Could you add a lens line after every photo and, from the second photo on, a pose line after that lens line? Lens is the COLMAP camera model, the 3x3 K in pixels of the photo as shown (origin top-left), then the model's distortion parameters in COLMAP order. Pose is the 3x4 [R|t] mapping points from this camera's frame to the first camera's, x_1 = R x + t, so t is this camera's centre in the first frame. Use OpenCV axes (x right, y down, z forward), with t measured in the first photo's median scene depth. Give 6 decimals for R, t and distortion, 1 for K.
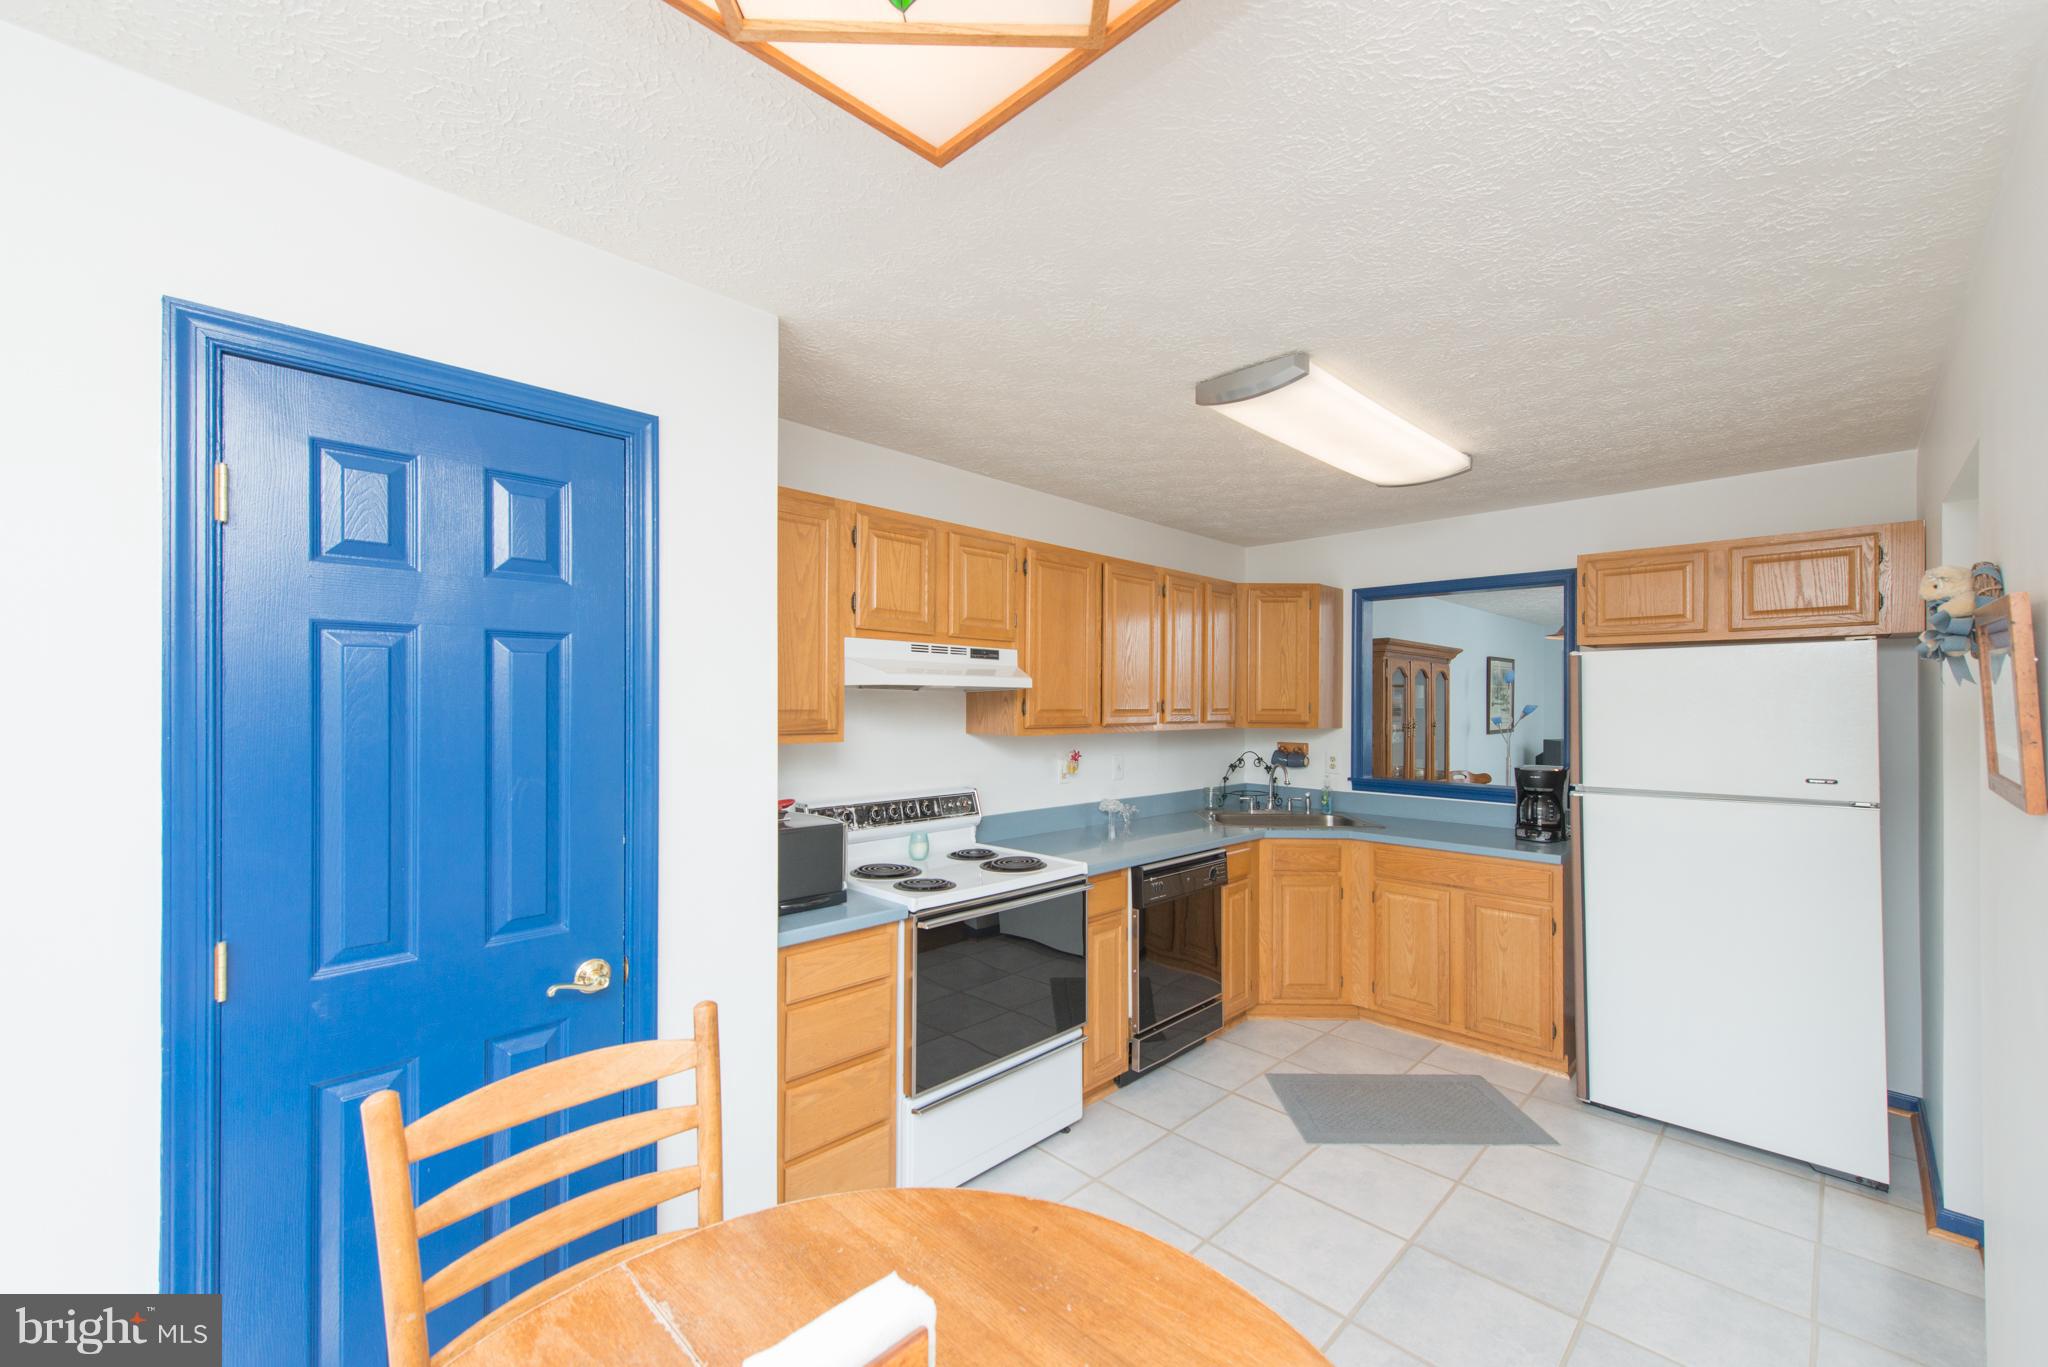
lens RADIAL K [[792.8, 0, 1057.5], [0, 792.8, 700.4], [0, 0, 1]] dist [0.011960, -0.002961]
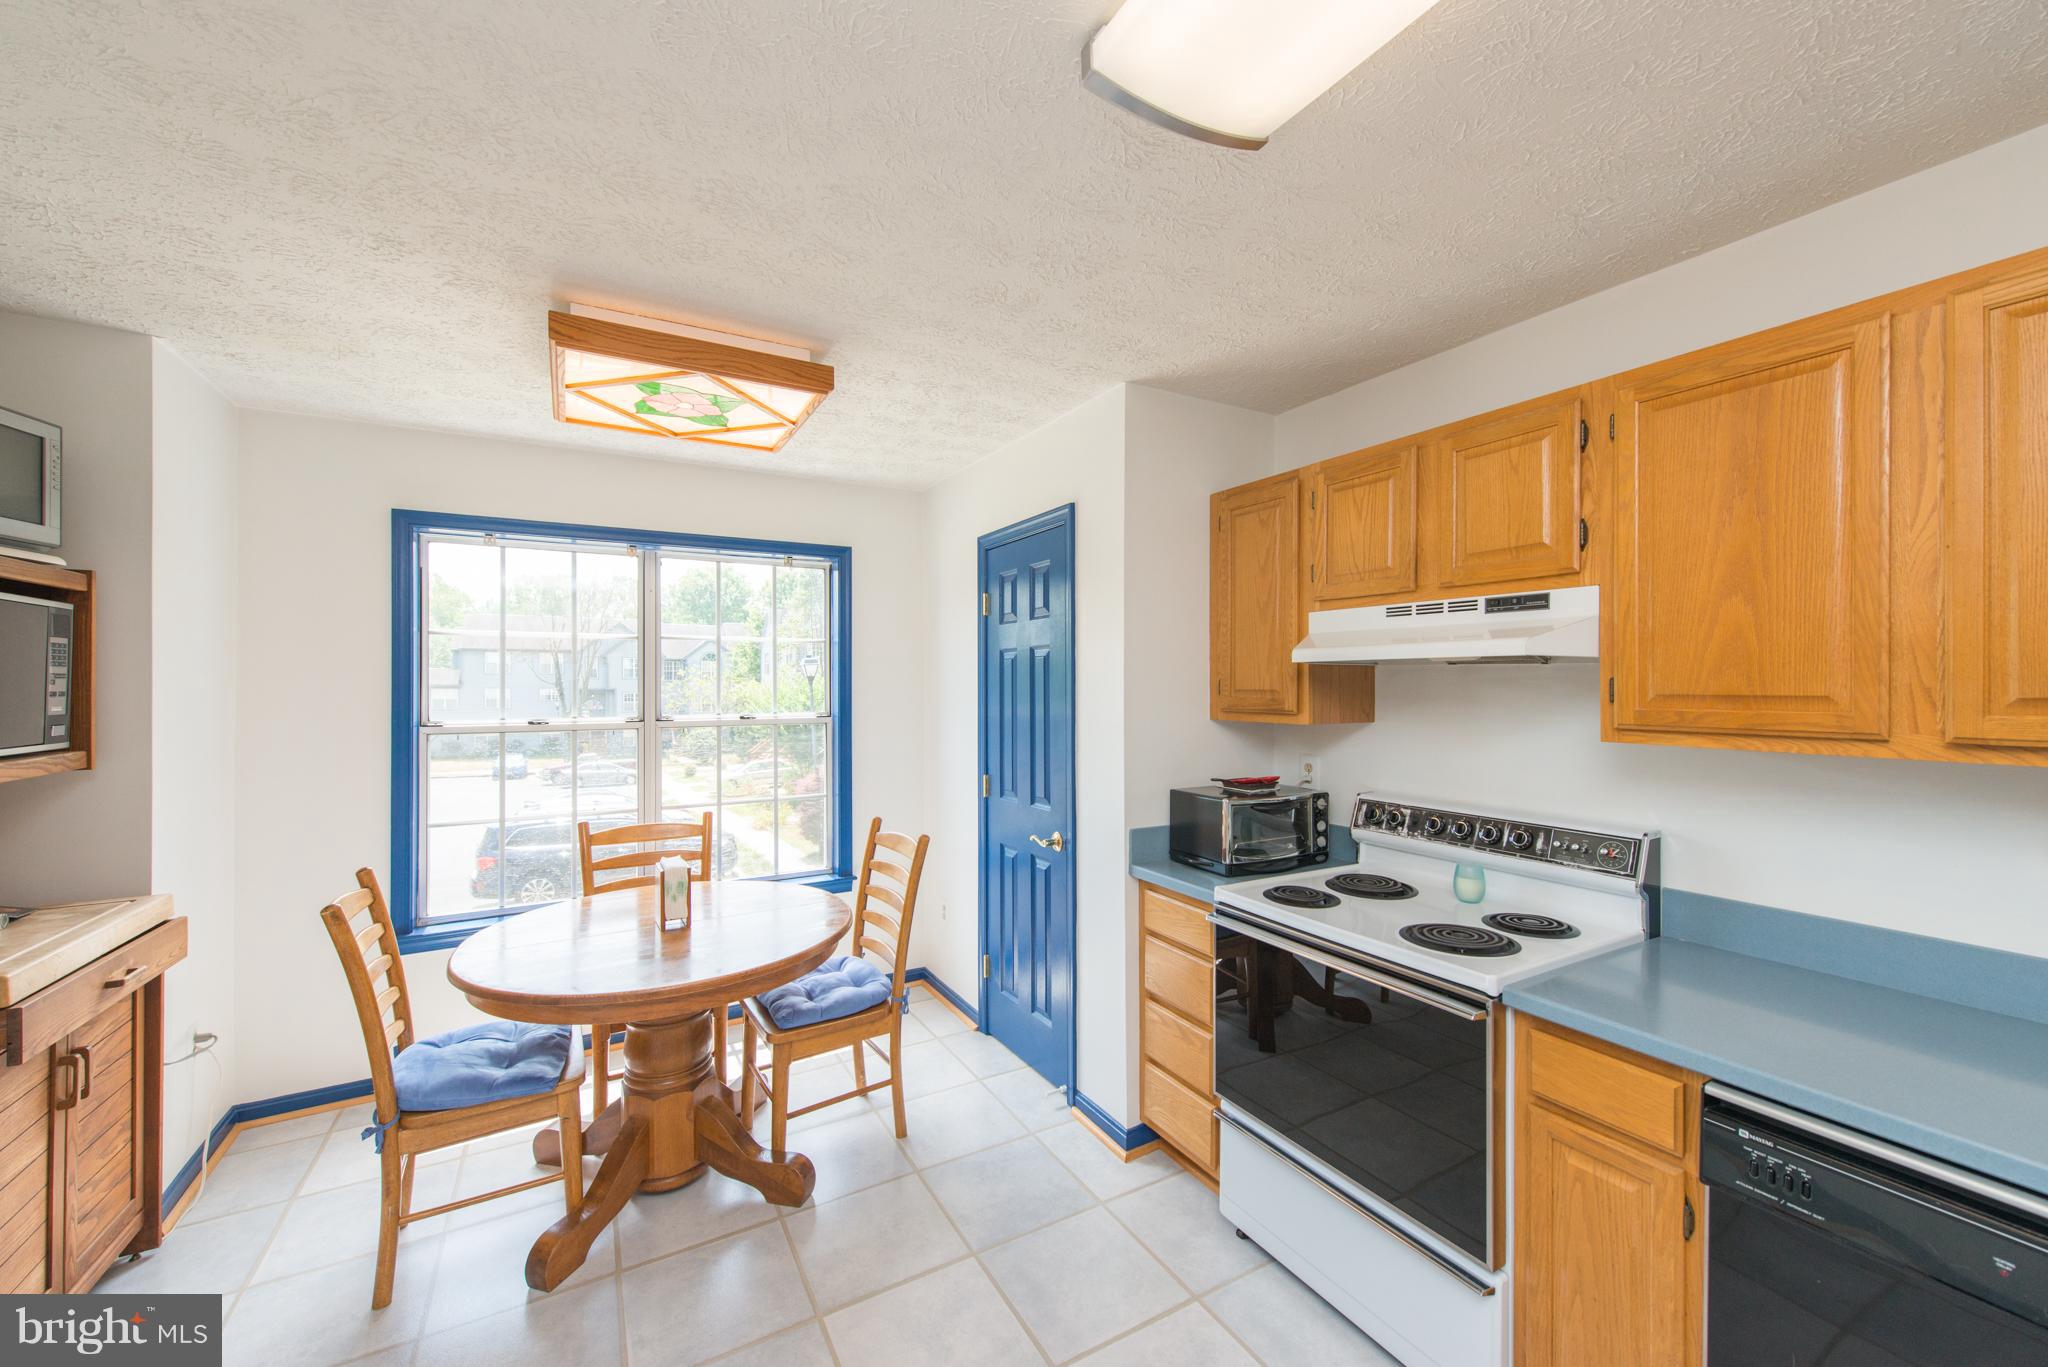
lens RADIAL K [[792.8, 0, 1030.9], [0, 792.8, 687.8], [0, 0, 1]] dist [0.011960, -0.002961]
pose [[-0.273227, 0.003406, -0.961944, 0.627250], [0.003471, 0.999991, 0.002555, 0.004825], [0.961943, -0.002641, -0.273236, 0.821078]]
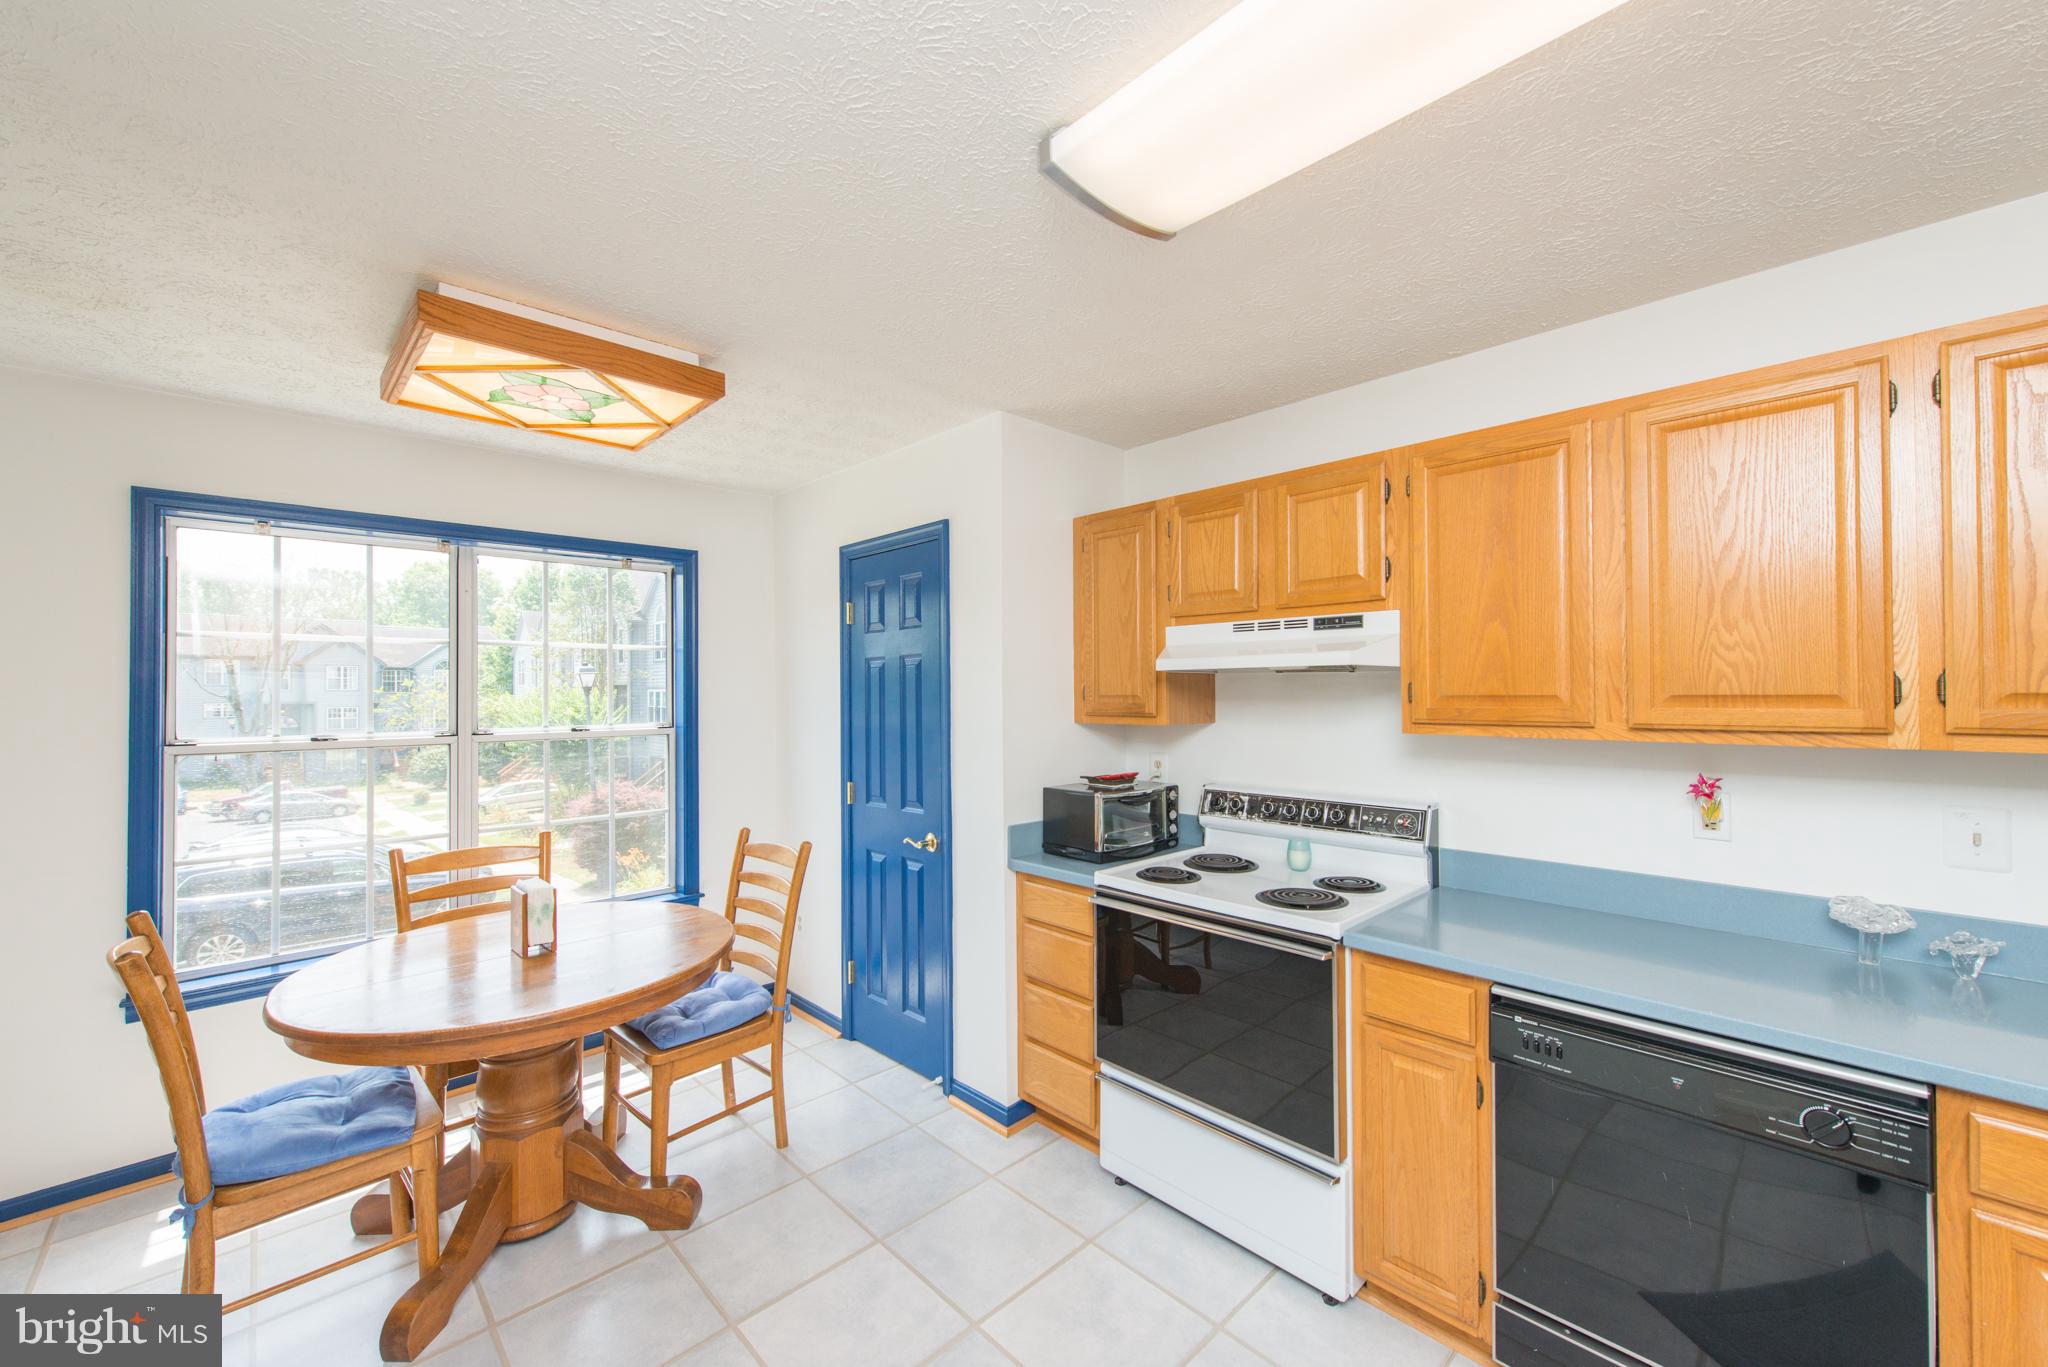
lens RADIAL K [[792.8, 0, 1029.2], [0, 792.8, 688.2], [0, 0, 1]] dist [0.011960, -0.002961]
pose [[-0.028998, -0.007048, -0.999555, 0.697095], [0.009693, 0.999926, -0.007332, 0.007544], [0.999532, -0.009901, -0.028928, 0.739383]]
